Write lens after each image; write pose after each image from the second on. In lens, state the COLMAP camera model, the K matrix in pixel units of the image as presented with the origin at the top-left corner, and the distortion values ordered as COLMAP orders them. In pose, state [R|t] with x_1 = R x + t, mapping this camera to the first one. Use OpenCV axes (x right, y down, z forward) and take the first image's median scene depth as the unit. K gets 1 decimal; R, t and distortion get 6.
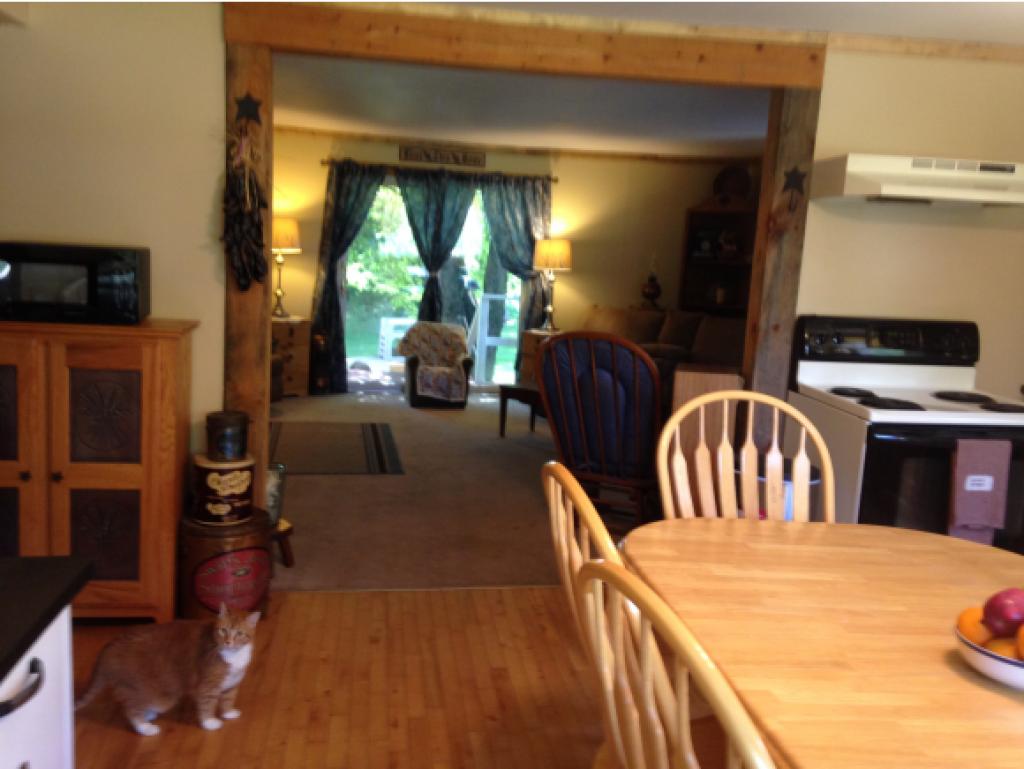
lens RADIAL K [[971.3, 0, 512.0], [0, 971.3, 384.5], [0, 0, 1]] dist [0.098518, 0.008002]
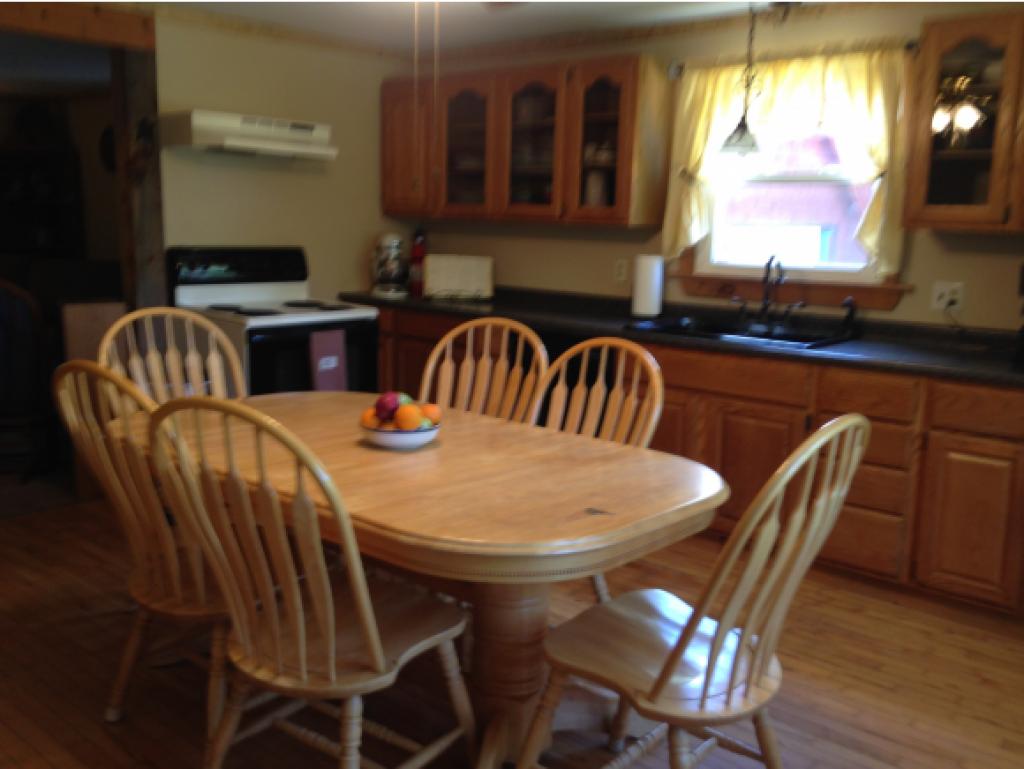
lens RADIAL K [[971.3, 0, 512.0], [0, 971.3, 384.5], [0, 0, 1]] dist [0.098518, 0.008002]
pose [[0.766530, -0.149648, 0.624529, -0.161063], [0.112661, 0.988725, 0.098639, 0.022134], [-0.632249, -0.005250, 0.774748, -0.180812]]
